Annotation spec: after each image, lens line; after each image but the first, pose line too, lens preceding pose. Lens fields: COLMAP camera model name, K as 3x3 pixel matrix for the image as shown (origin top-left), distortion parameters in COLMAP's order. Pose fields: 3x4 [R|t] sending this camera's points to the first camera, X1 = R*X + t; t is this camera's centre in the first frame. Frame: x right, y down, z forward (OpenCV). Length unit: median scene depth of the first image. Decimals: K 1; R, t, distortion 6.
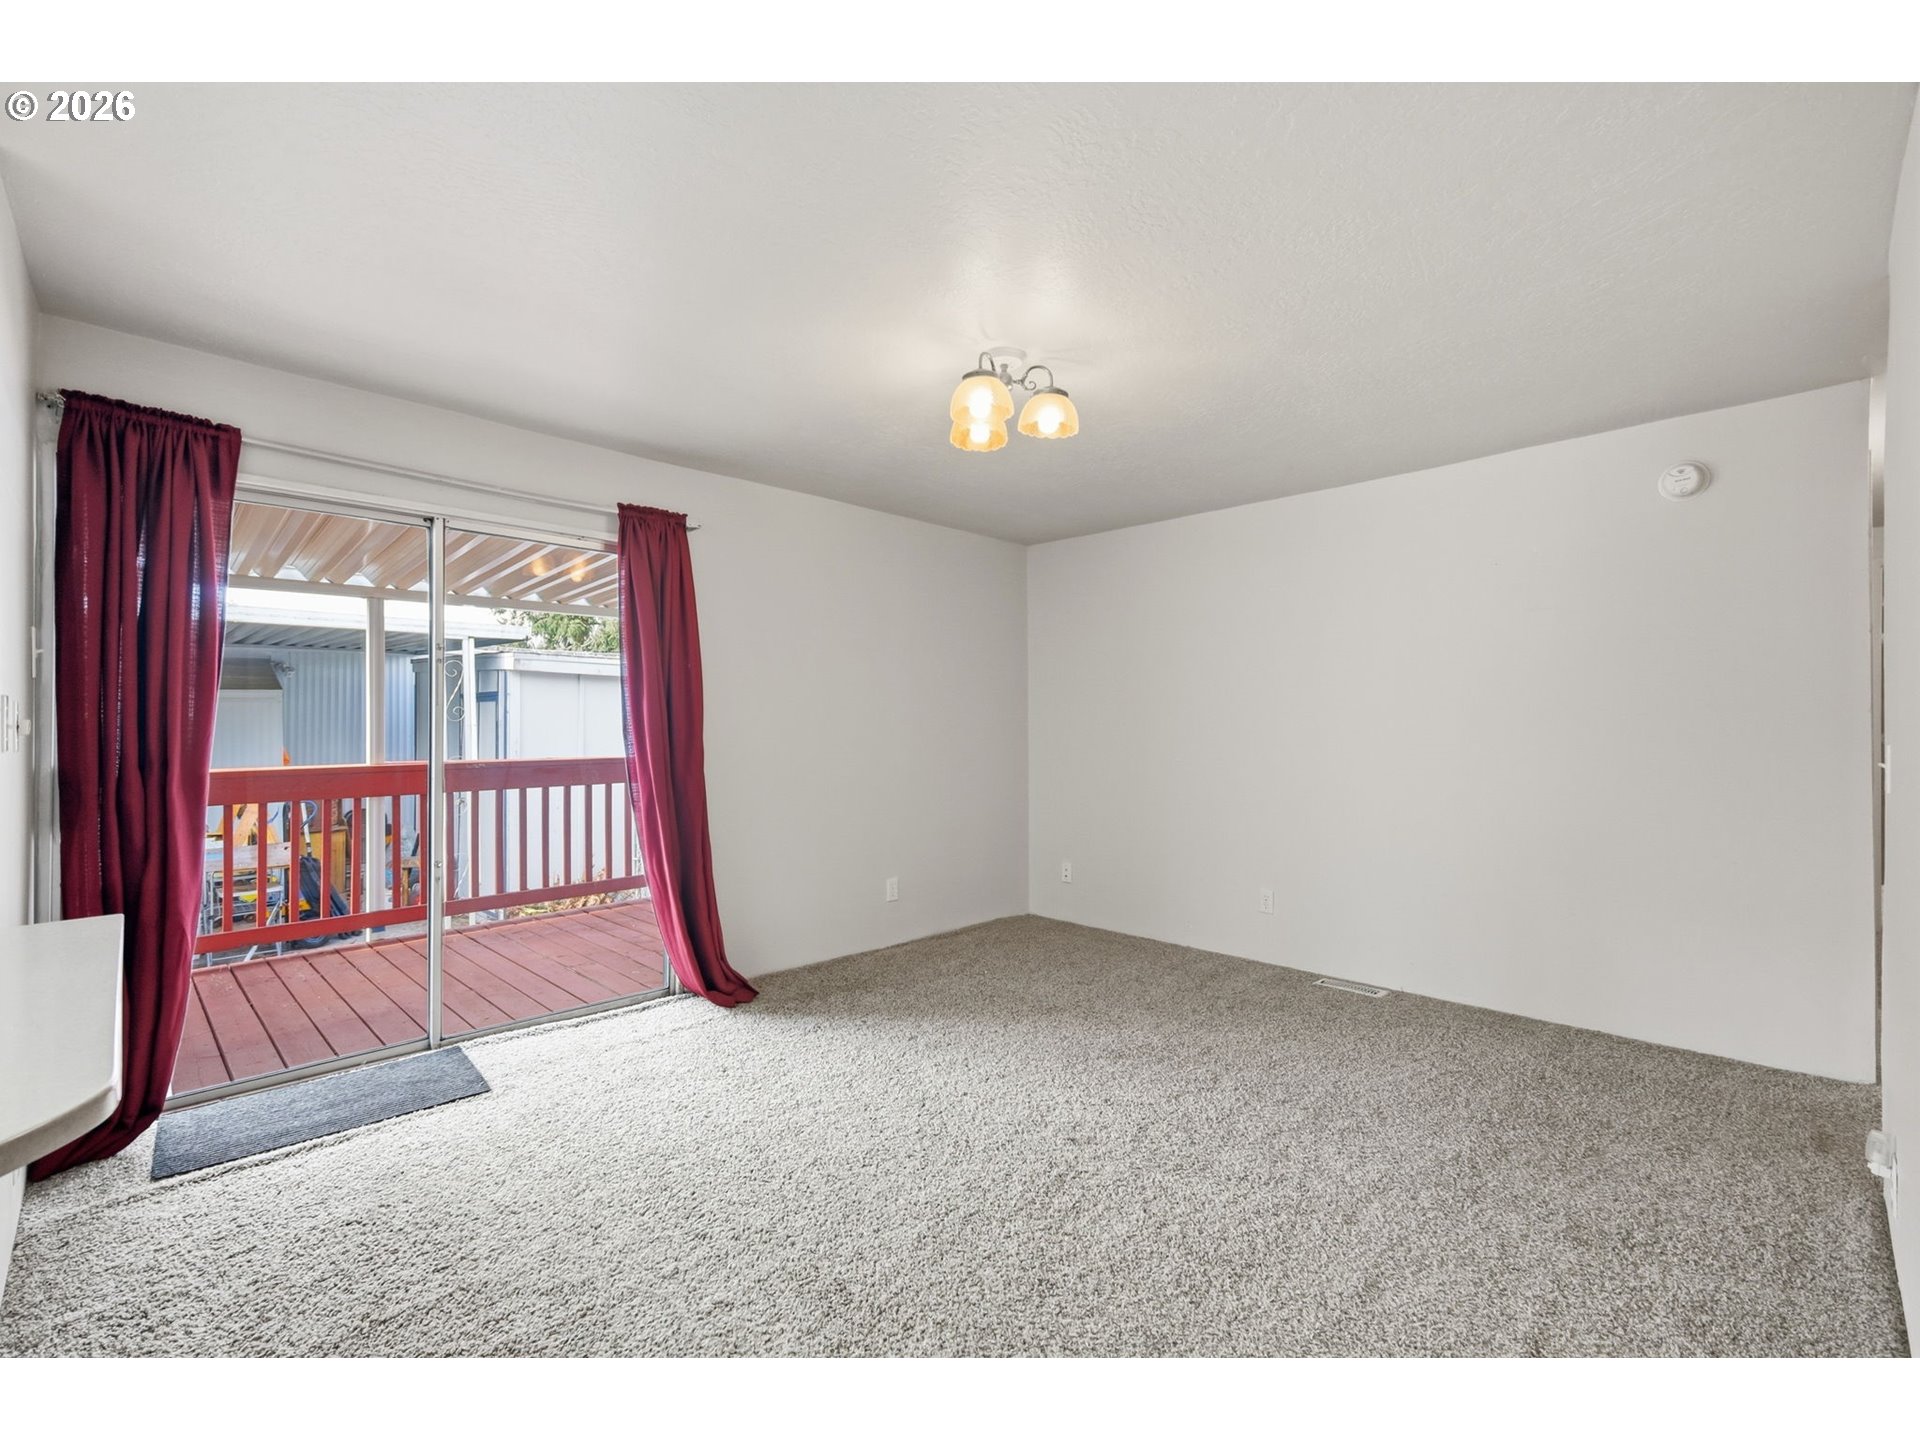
lens RADIAL K [[856.0, 0, 947.6], [0, 856.0, 715.2], [0, 0, 1]] dist [0.011166, -0.000684]
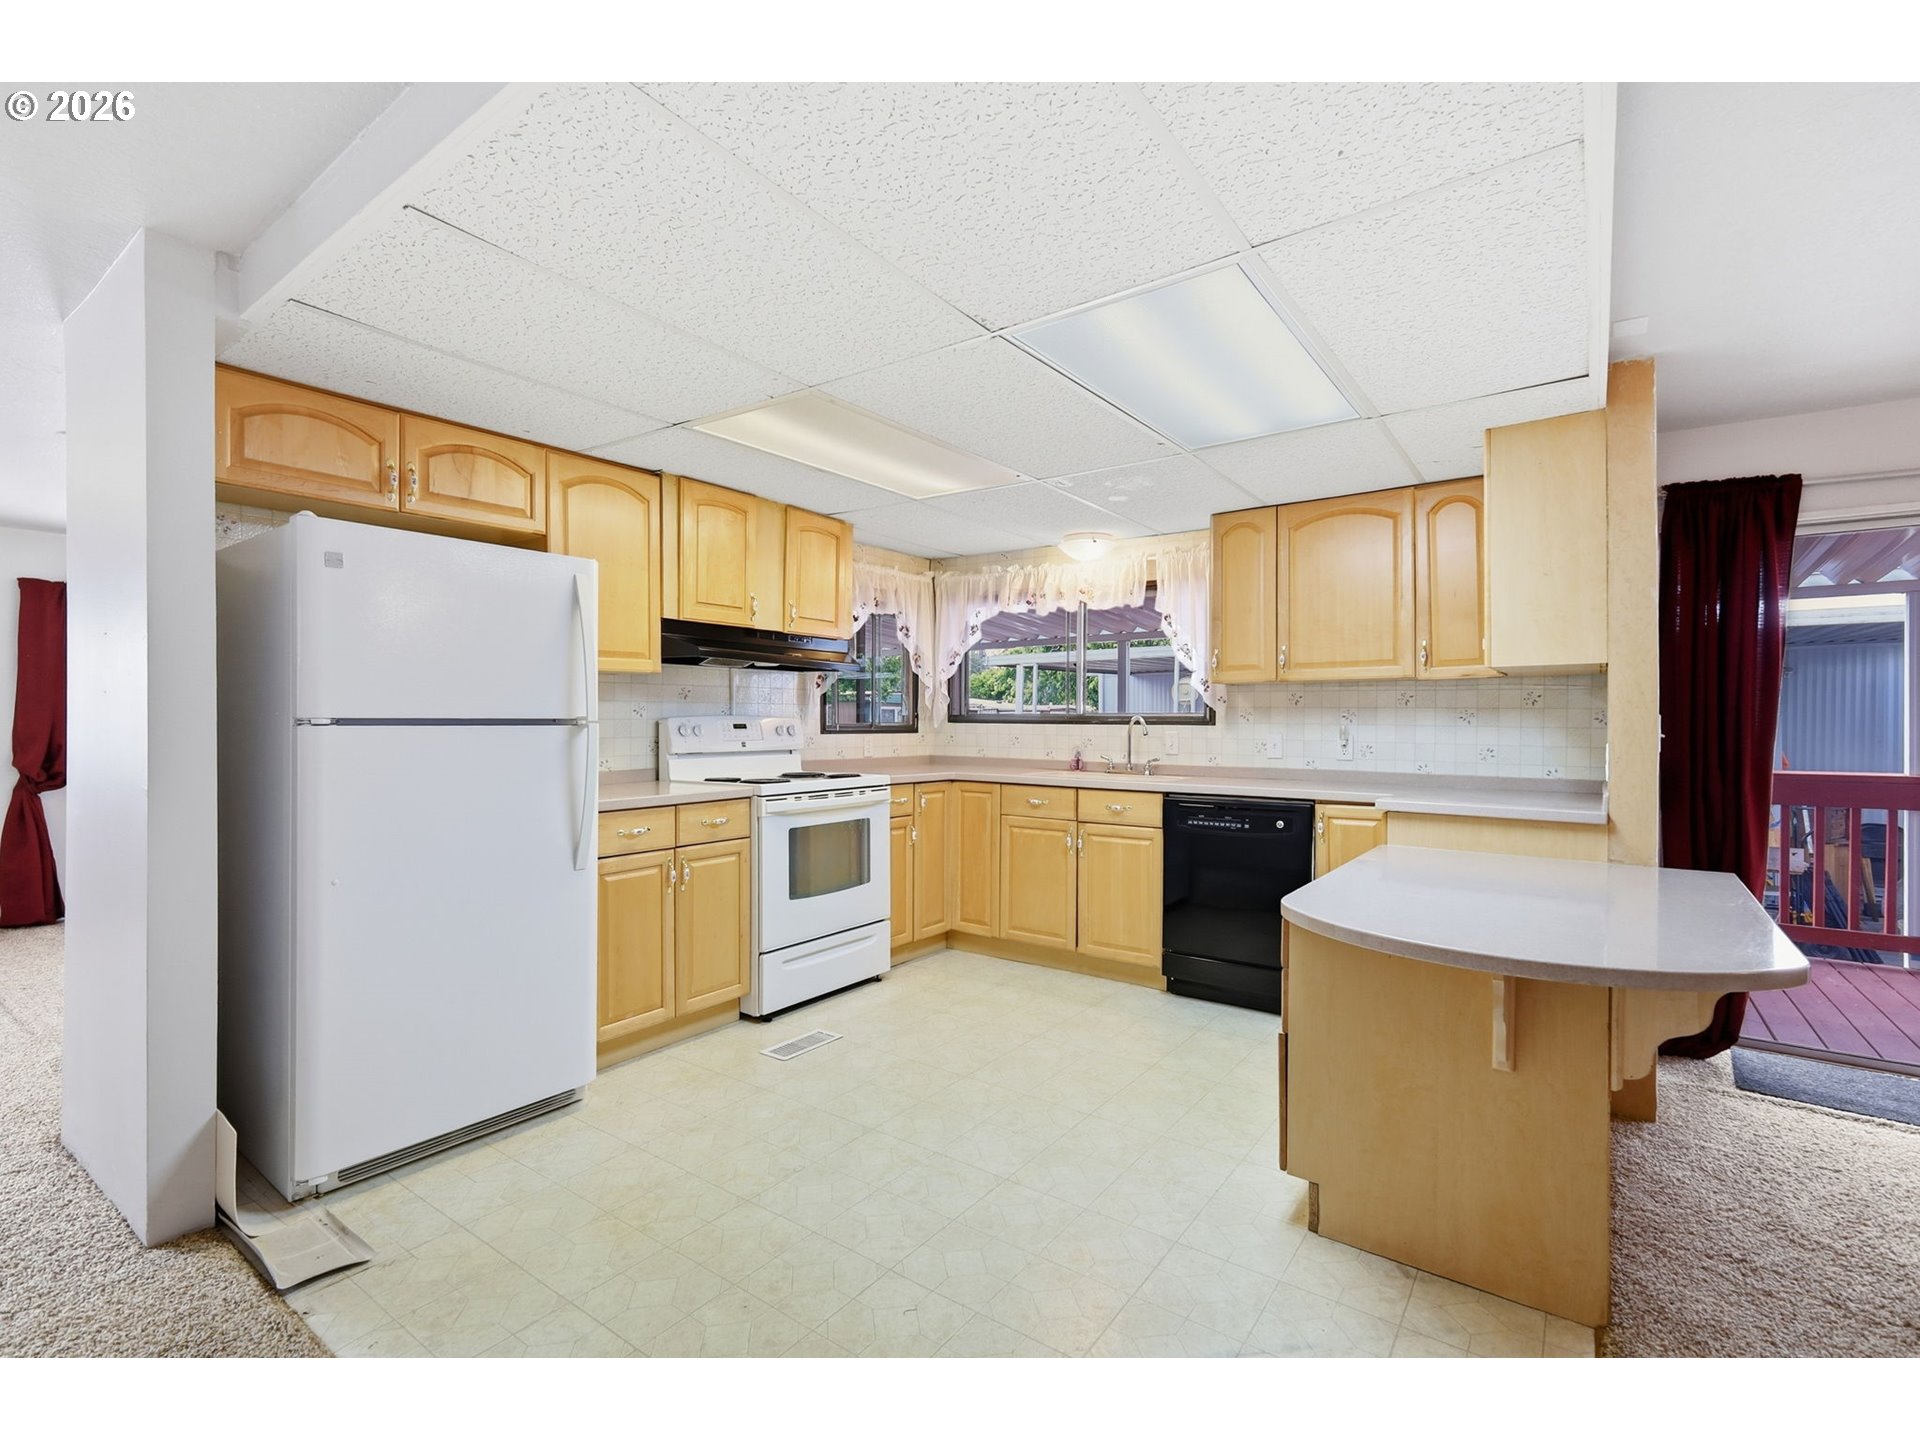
lens RADIAL K [[872.9, 0, 963.6], [0, 872.9, 724.7], [0, 0, 1]] dist [0.004990, -0.000866]
pose [[0.177601, 0.009242, -0.984059, 0.119572], [0.003260, 0.999945, 0.009979, -0.015188], [0.984097, -0.004980, 0.177561, -0.279775]]
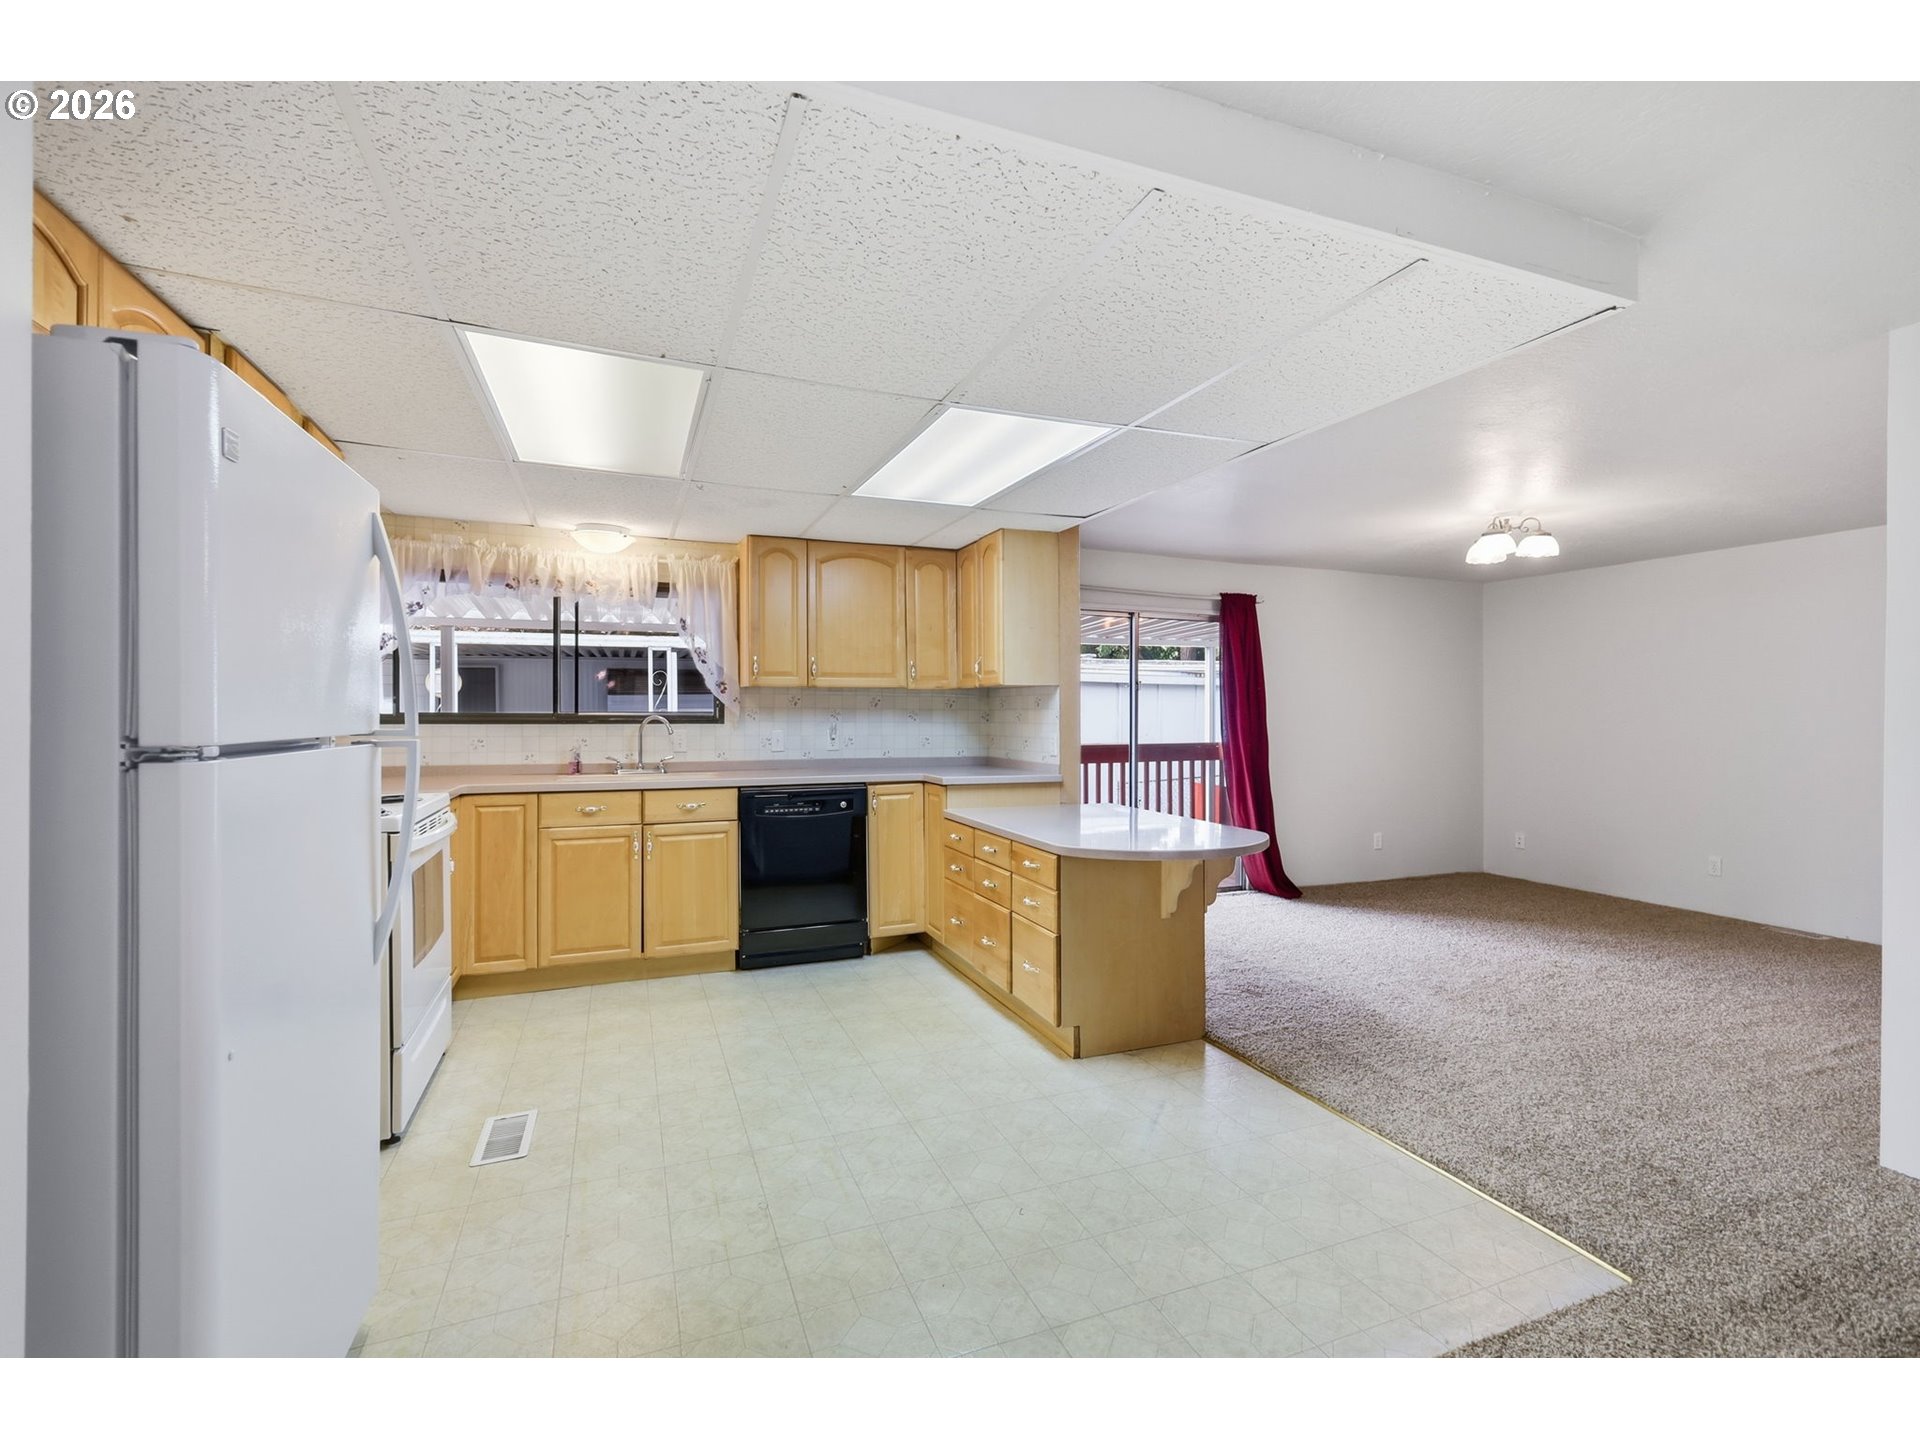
lens RADIAL K [[856.0, 0, 956.7], [0, 856.0, 715.8], [0, 0, 1]] dist [0.011166, -0.000684]
pose [[0.922916, 0.004657, -0.384974, -0.254848], [0.000128, 0.999923, 0.012403, -0.032690], [0.385002, -0.011496, 0.922844, -0.906113]]
